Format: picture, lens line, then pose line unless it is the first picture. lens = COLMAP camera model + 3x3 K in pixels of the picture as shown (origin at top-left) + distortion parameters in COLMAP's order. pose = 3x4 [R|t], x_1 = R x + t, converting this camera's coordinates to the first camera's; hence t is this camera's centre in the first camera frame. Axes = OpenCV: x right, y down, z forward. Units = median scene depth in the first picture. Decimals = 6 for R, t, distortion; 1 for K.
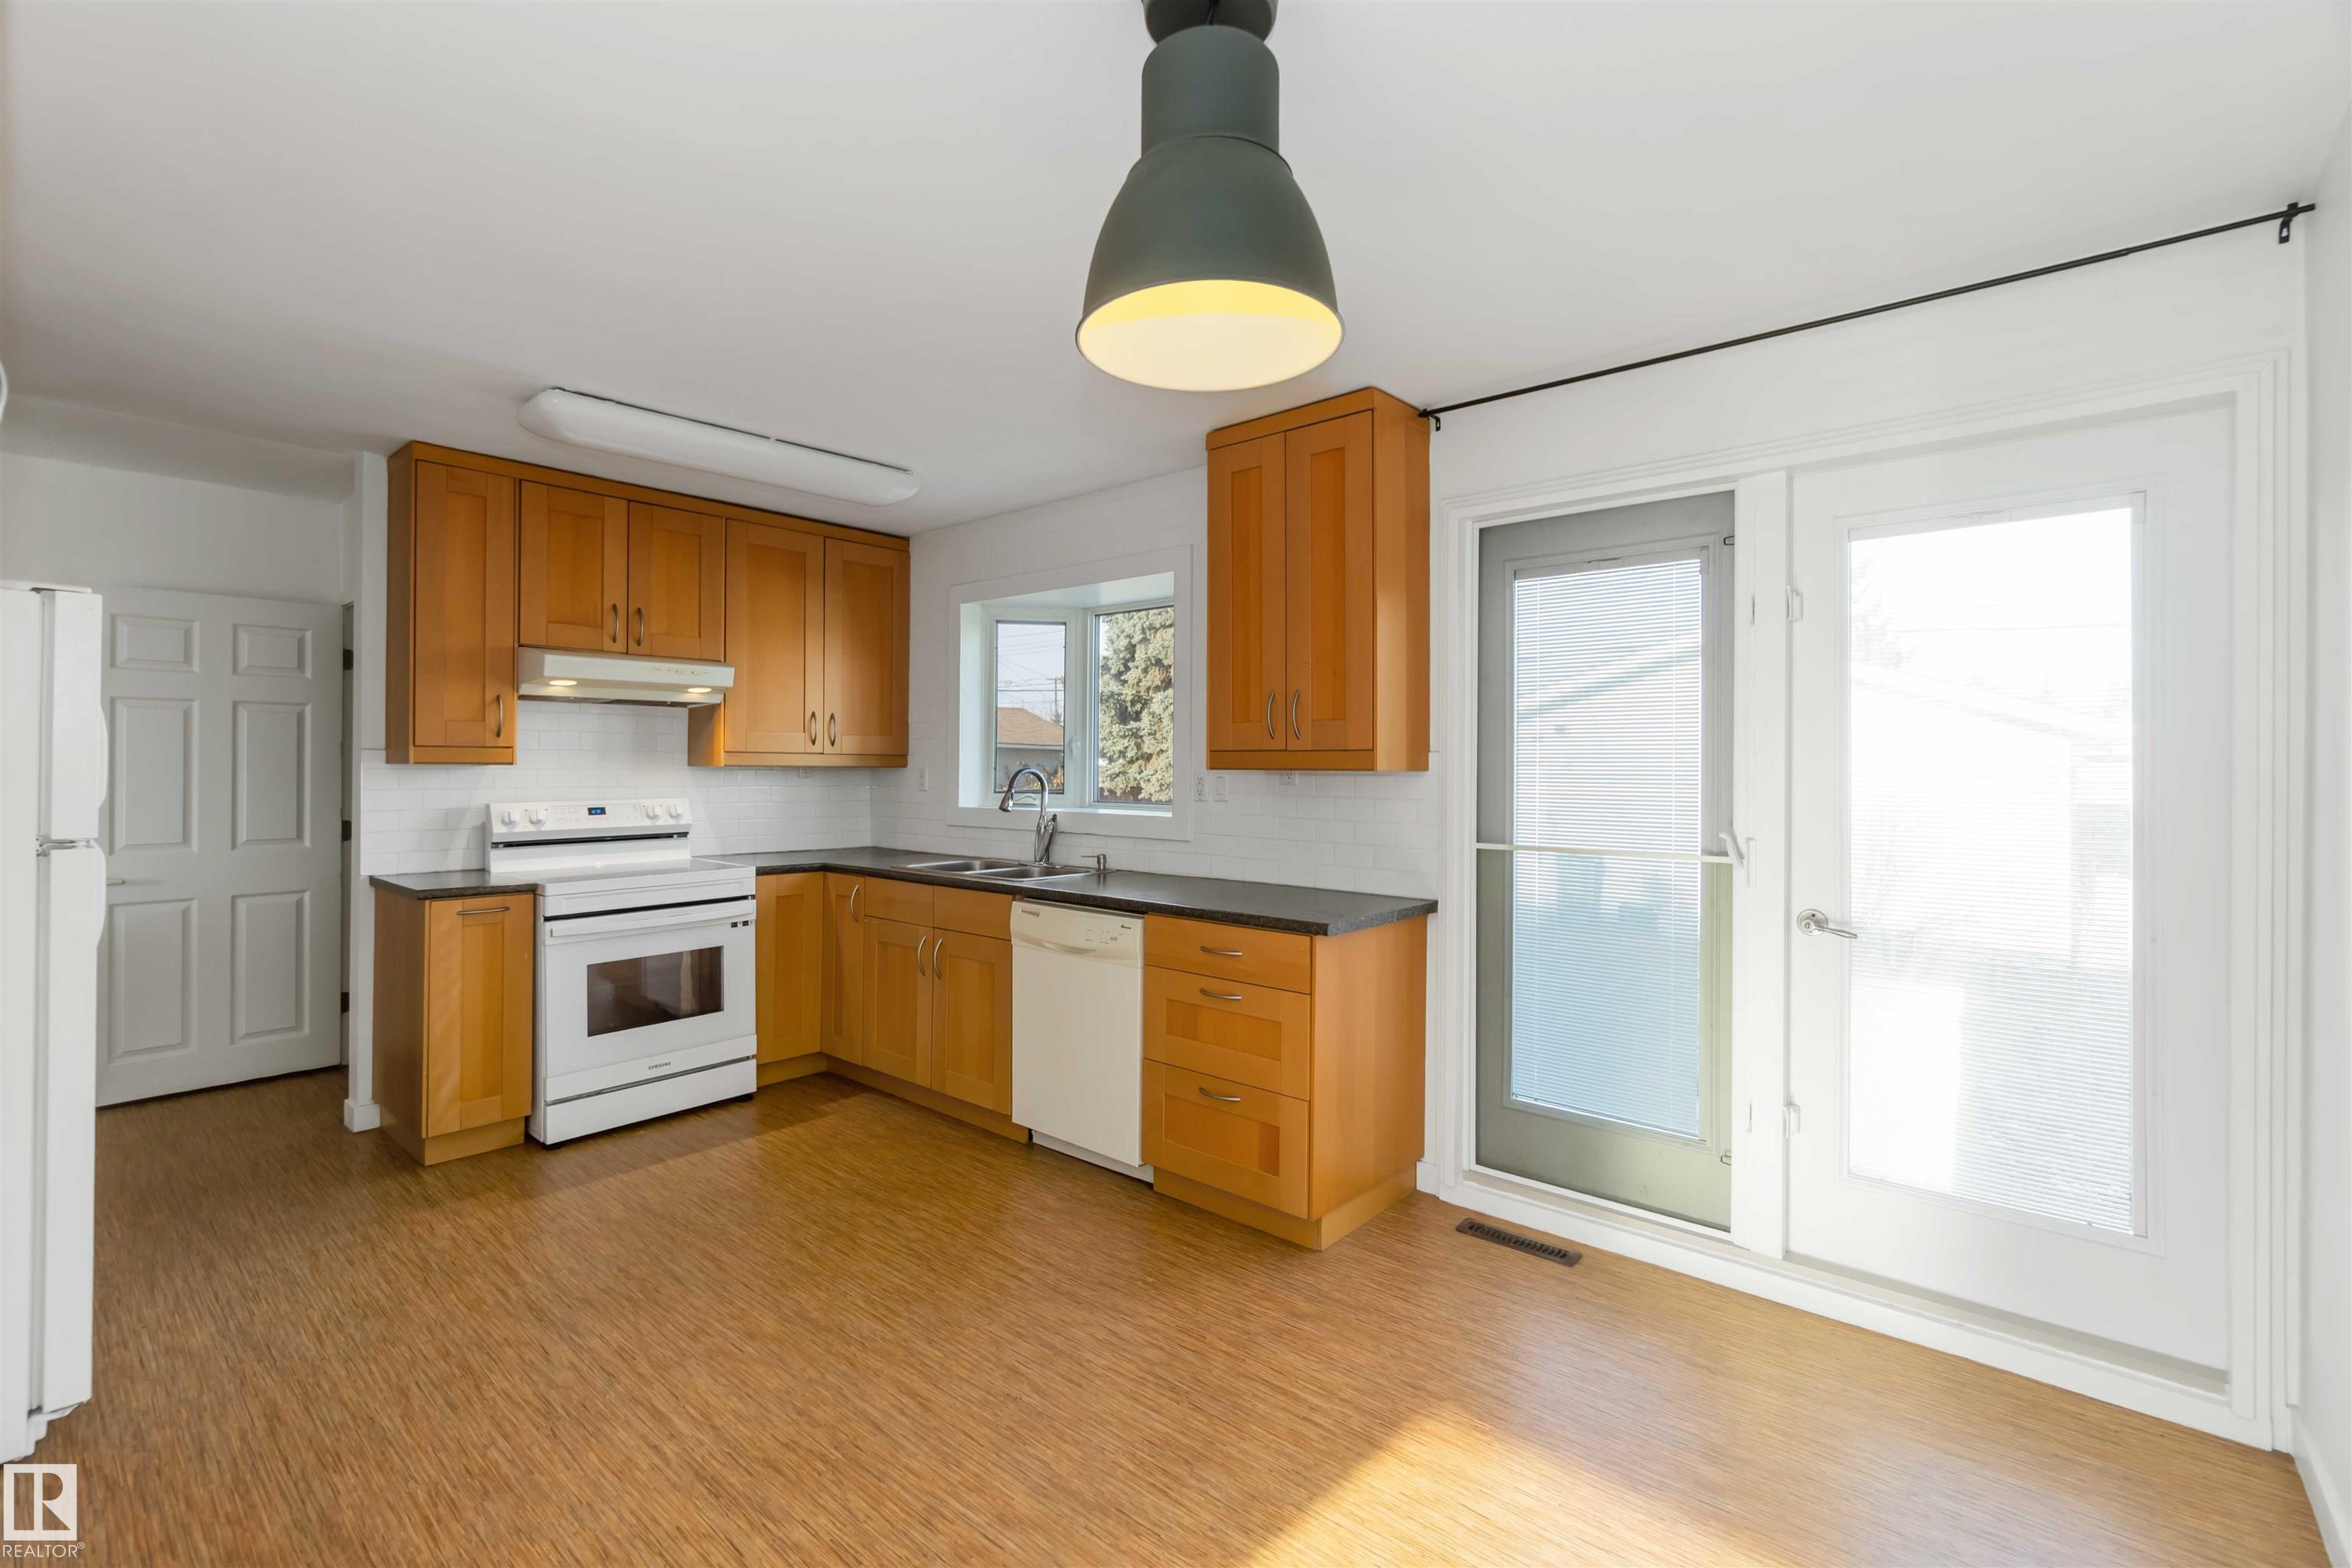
lens RADIAL K [[1011.7, 0, 1163.3], [0, 1011.7, 764.3], [0, 0, 1]] dist [-0.006825, 0.003559]
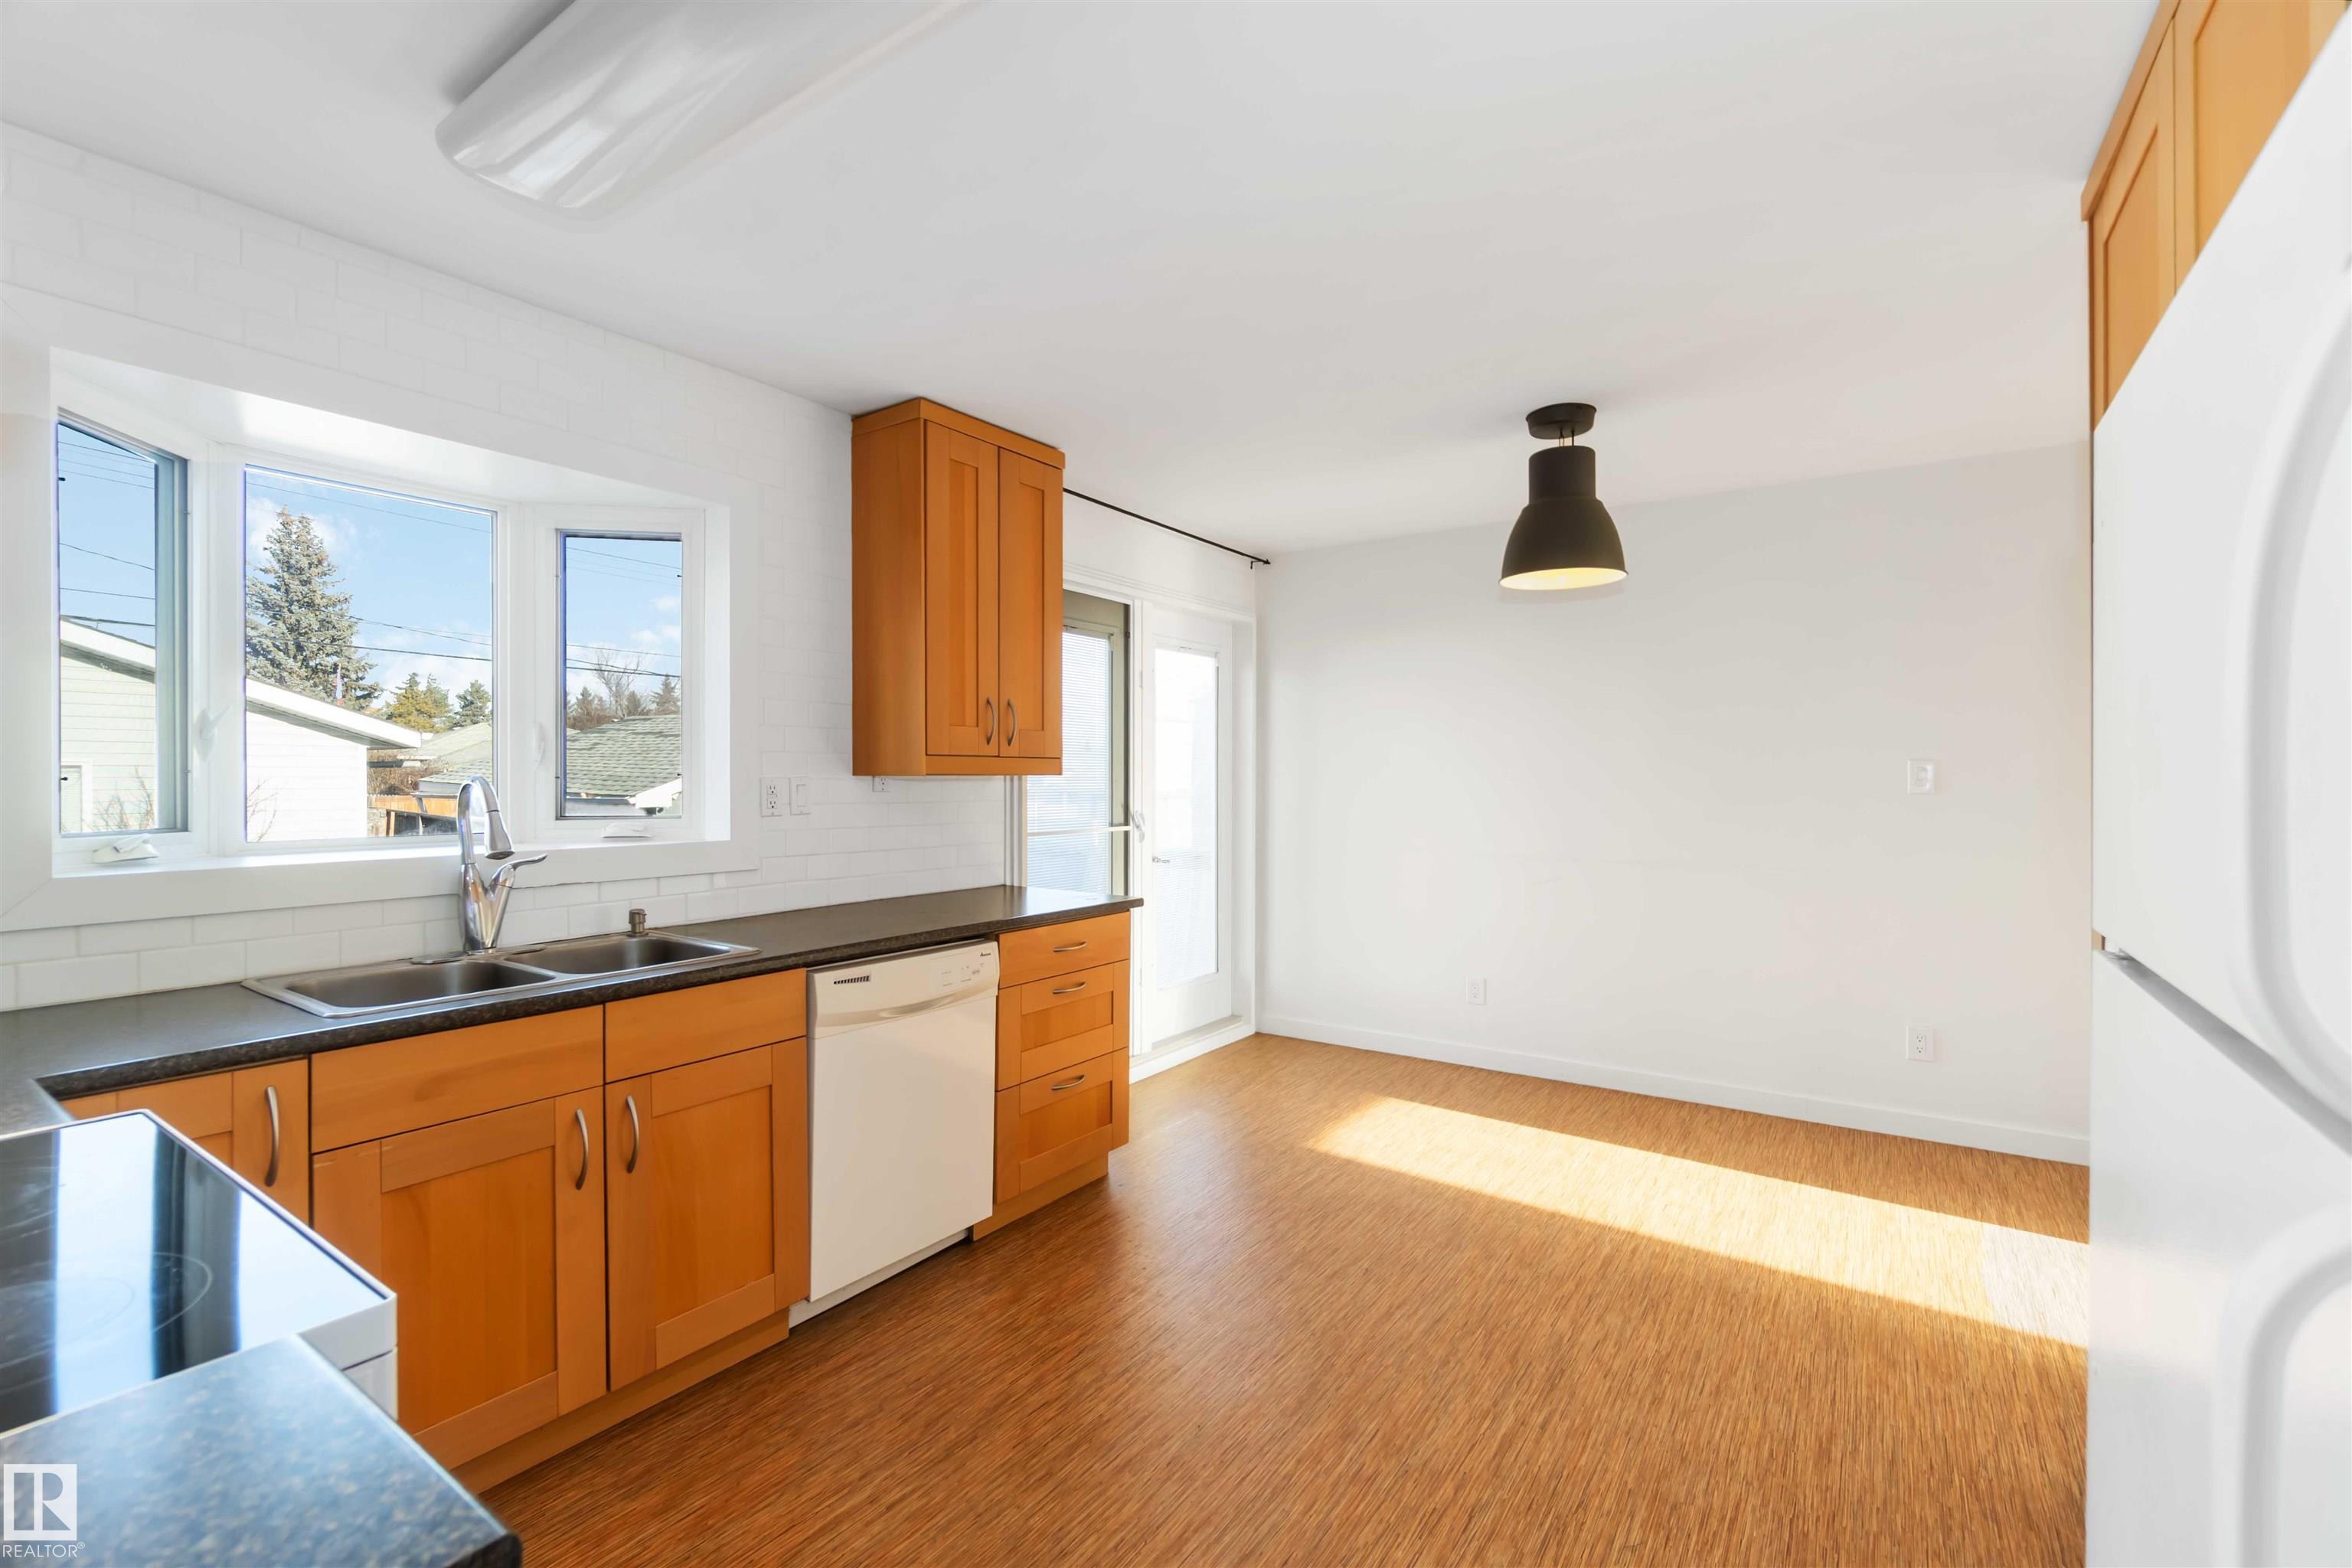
lens RADIAL K [[1011.7, 0, 1165.0], [0, 1011.7, 776.8], [0, 0, 1]] dist [-0.006825, 0.003559]
pose [[-0.091097, -0.008305, 0.995807, -1.491900], [-0.004424, 0.999959, 0.007935, -0.004146], [-0.995832, -0.003682, -0.091130, 1.475693]]
